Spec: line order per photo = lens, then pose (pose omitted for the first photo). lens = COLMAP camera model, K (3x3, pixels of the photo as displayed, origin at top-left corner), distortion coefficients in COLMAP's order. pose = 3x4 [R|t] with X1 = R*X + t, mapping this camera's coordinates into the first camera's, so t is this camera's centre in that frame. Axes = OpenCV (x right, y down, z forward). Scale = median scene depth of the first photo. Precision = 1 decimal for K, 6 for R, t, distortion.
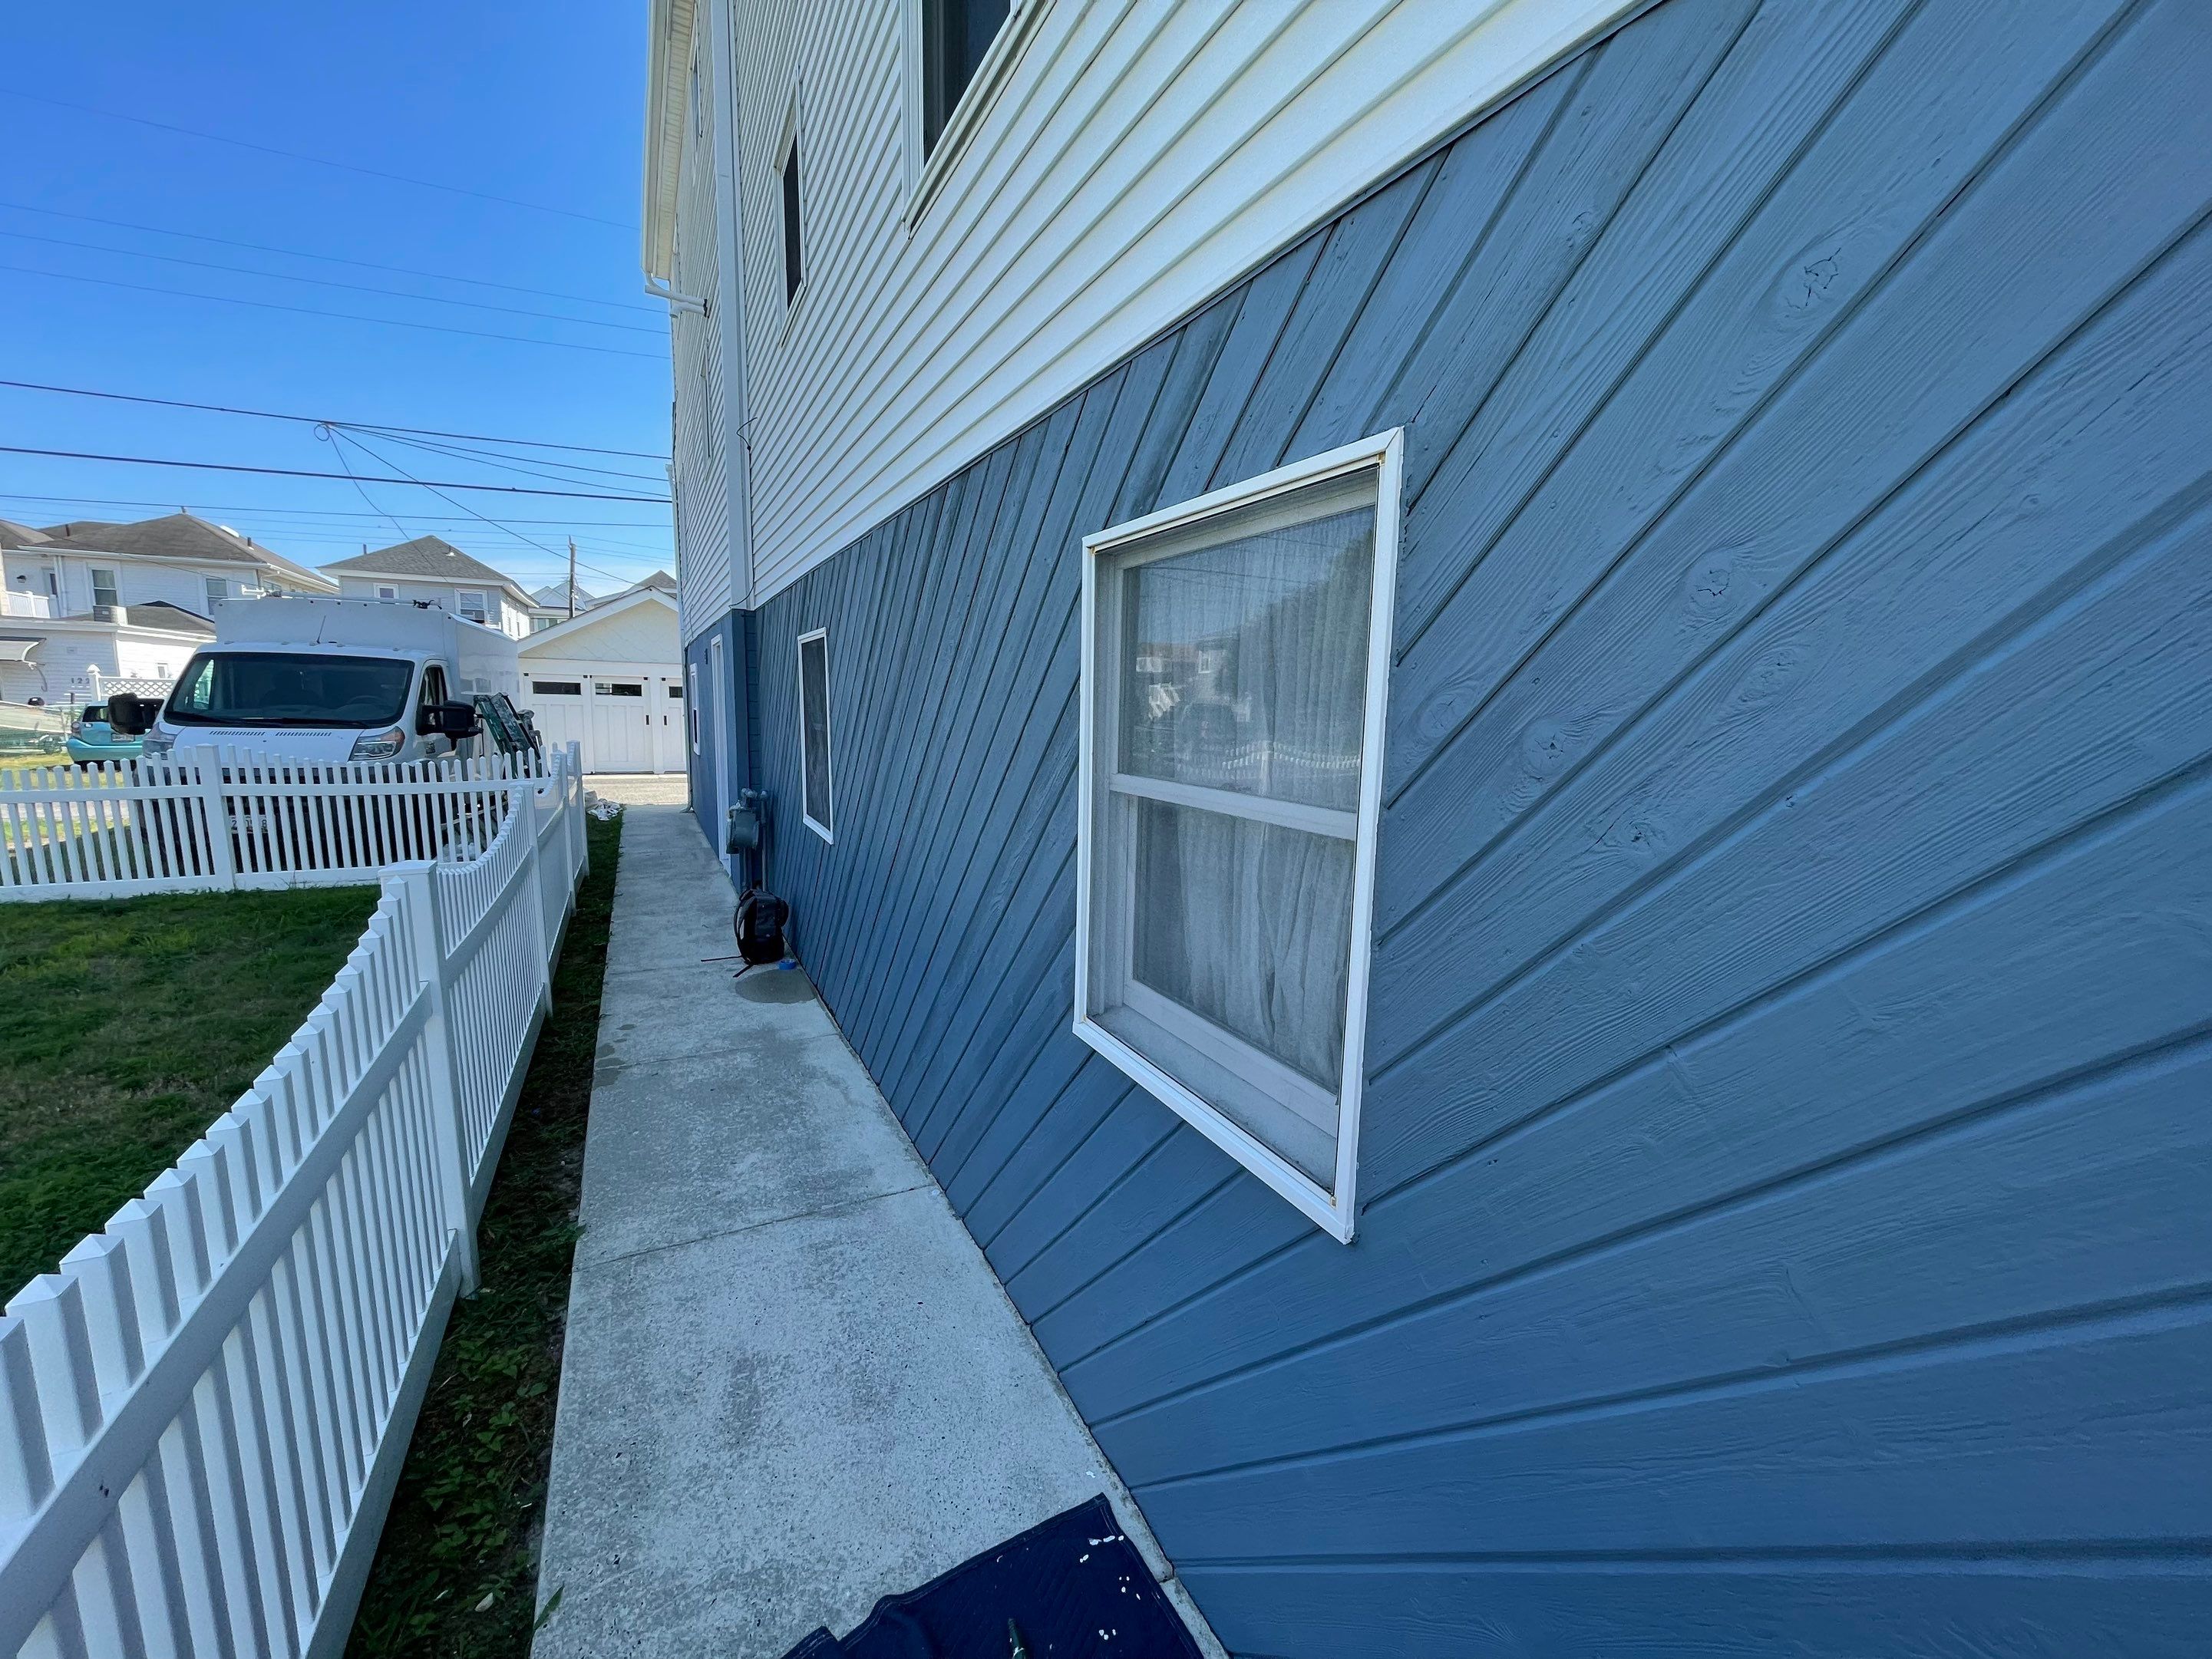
lens RADIAL K [[893.6, 0, 1100.1], [0, 893.6, 822.3], [0, 0, 1]] dist [-0.003869, -0.000680]
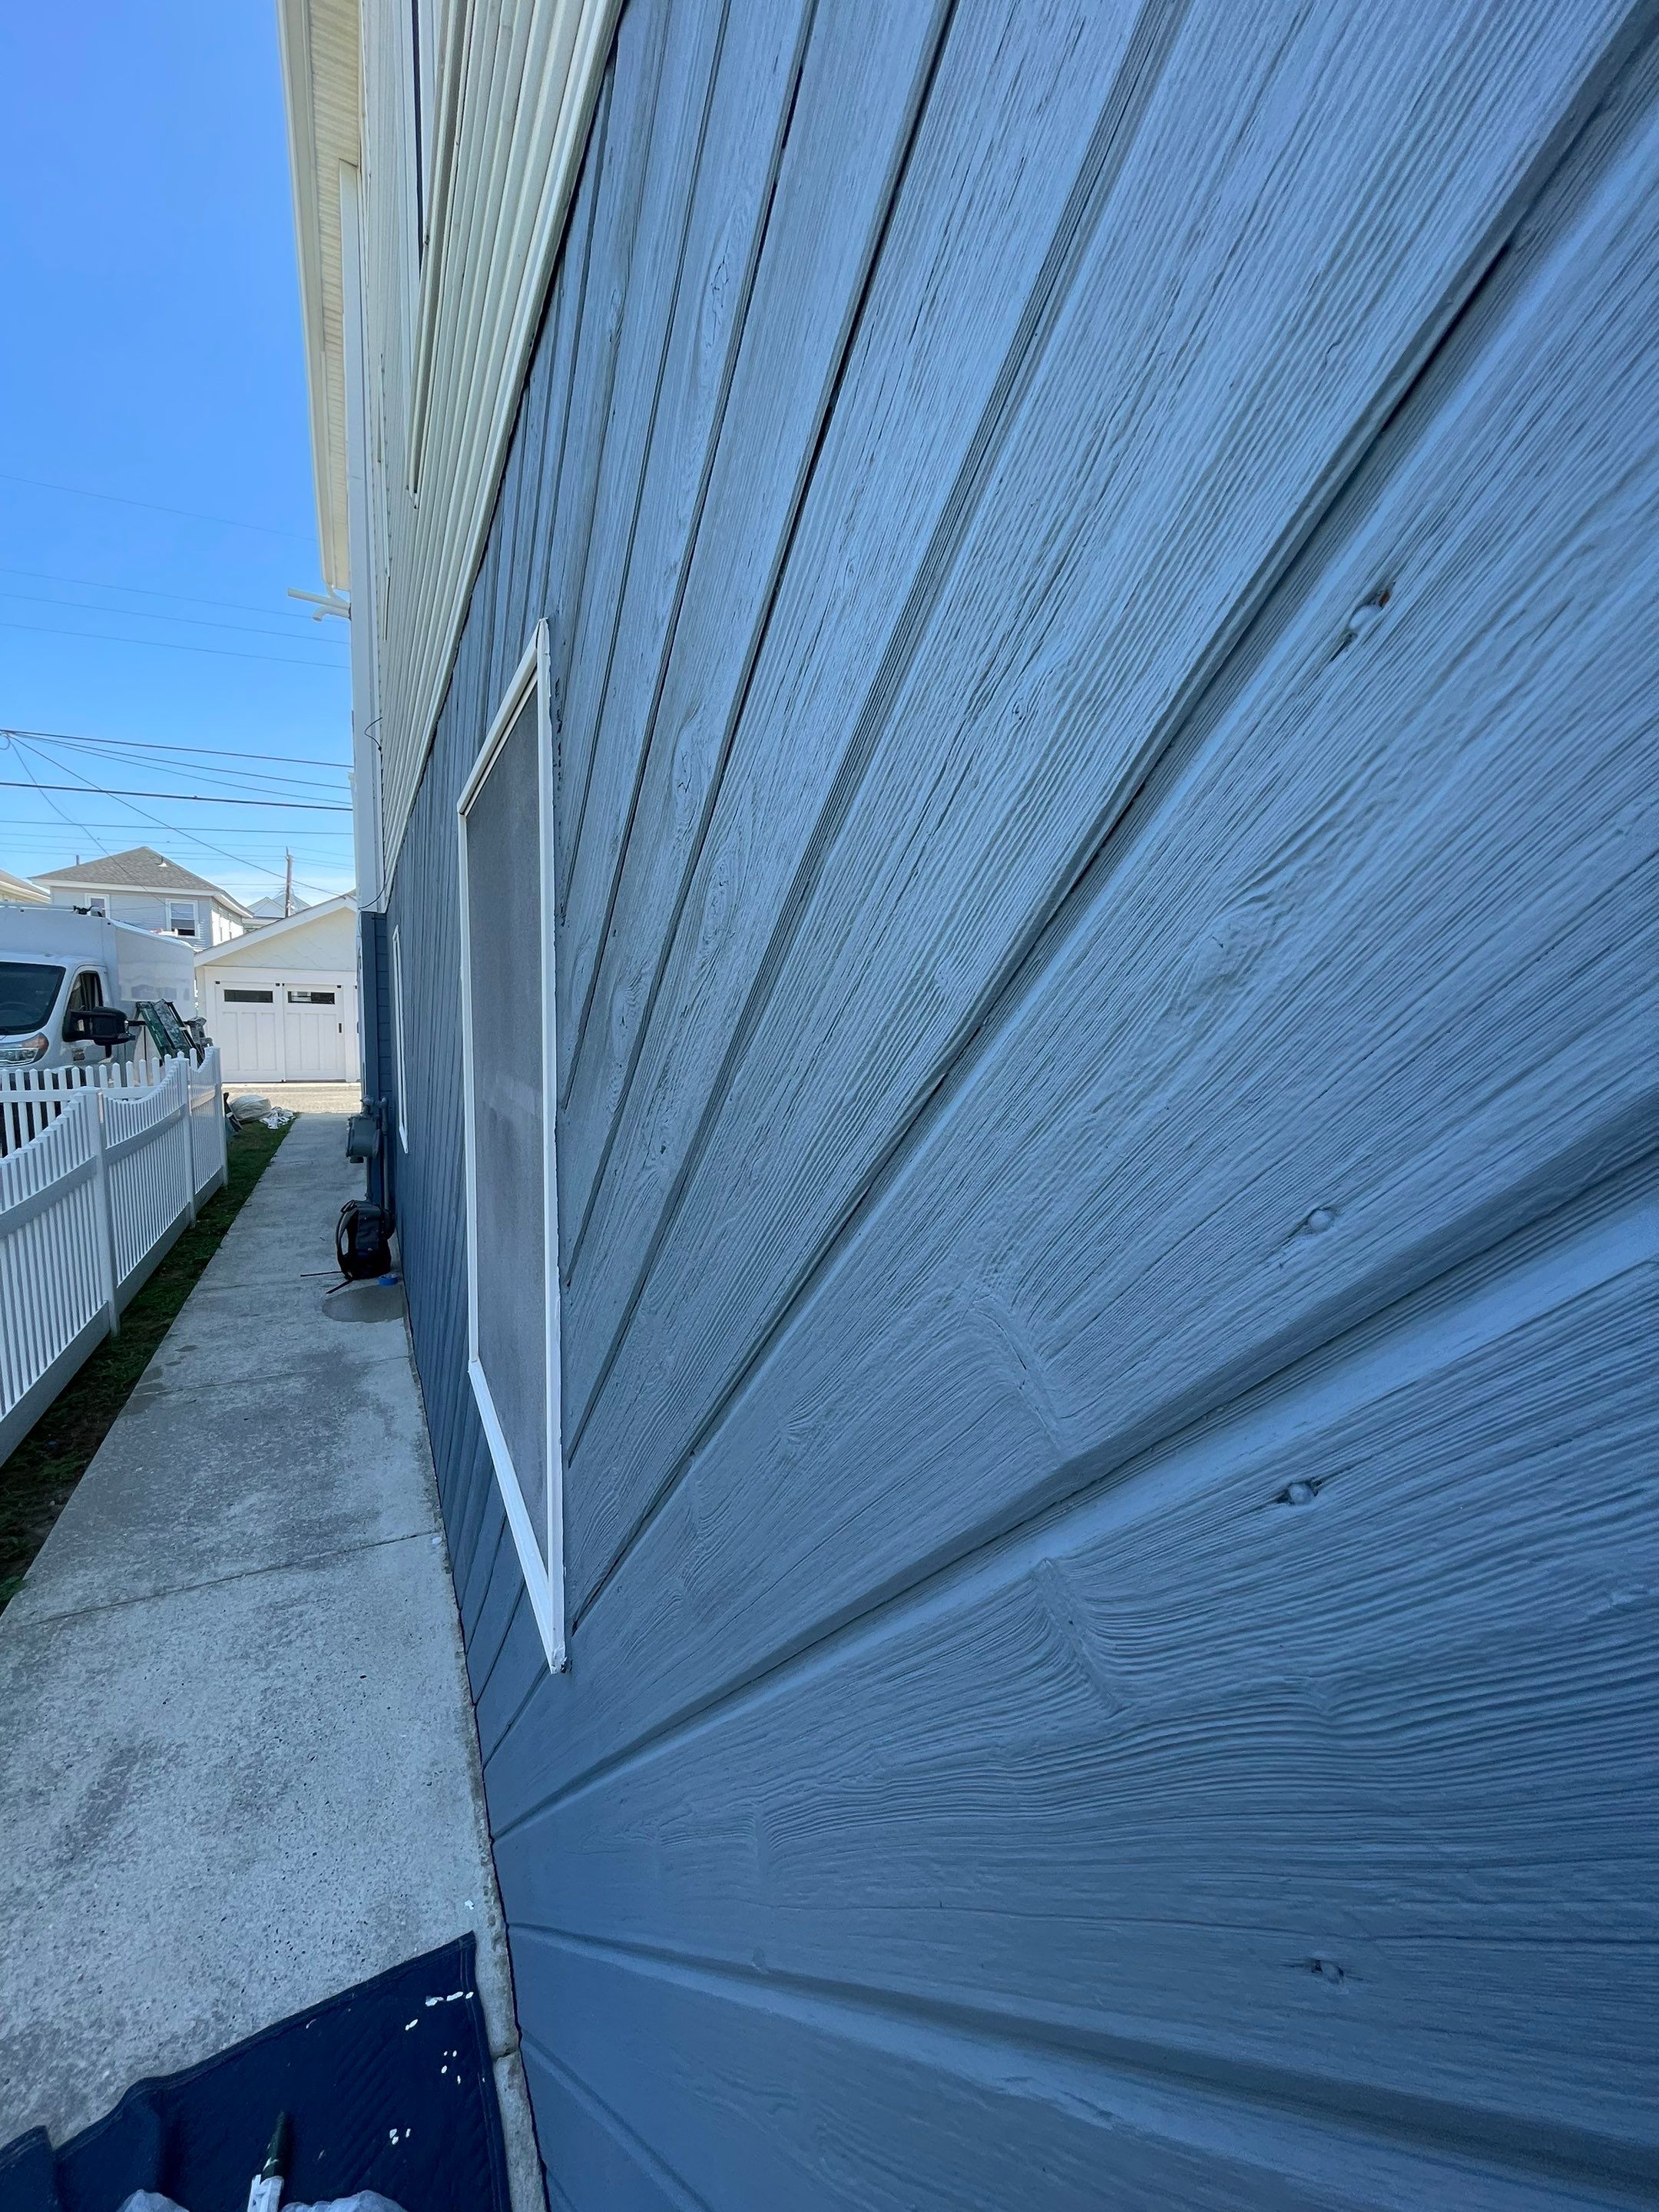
lens RADIAL K [[889.7, 0, 820.6], [0, 889.7, 1096.8], [0, 0, 1]] dist [-0.002794, -0.000651]
pose [[0.999994, -0.000295, -0.003536, 0.139229], [0.000159, 0.999261, -0.038440, 0.000861], [0.003545, 0.038439, 0.999255, 0.058496]]
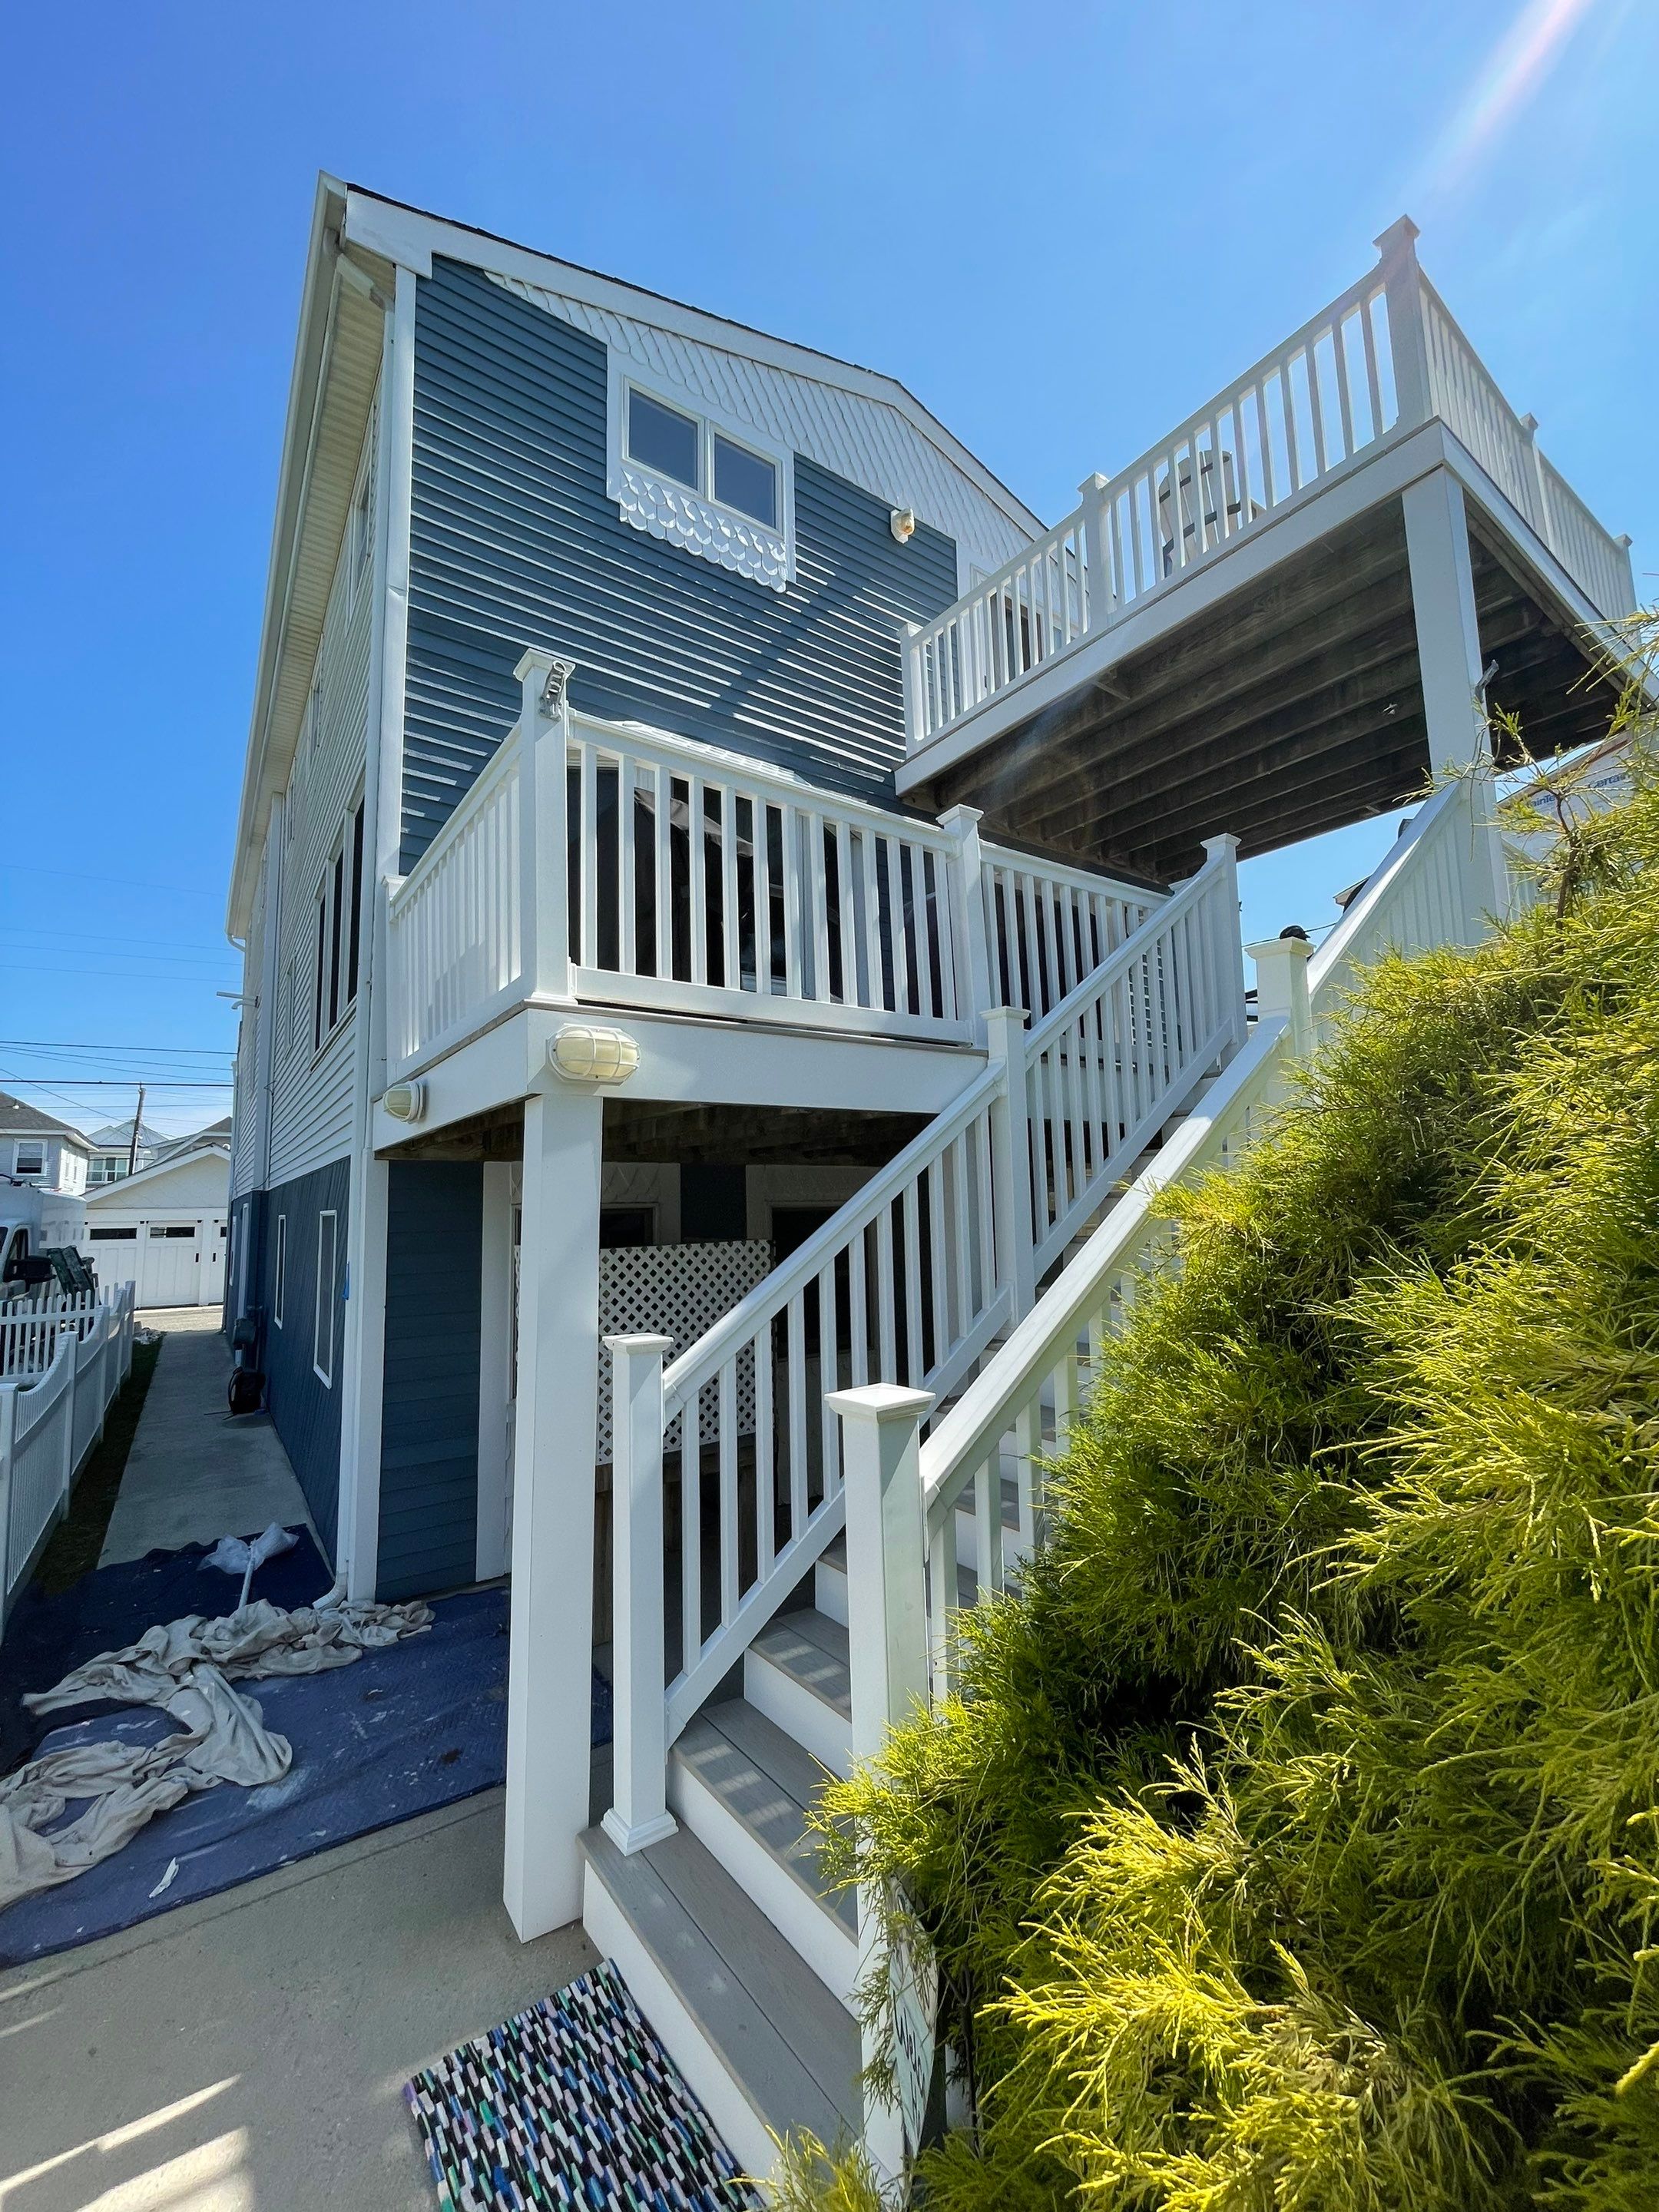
lens RADIAL K [[893.7, 0, 829.5], [0, 893.7, 1106.0], [0, 0, 1]] dist [-0.003869, -0.000680]
pose [[0.989475, -0.027337, 0.142096, 0.576908], [0.061285, 0.968741, -0.240383, 0.088916], [-0.131083, 0.246562, 0.960221, -1.048471]]
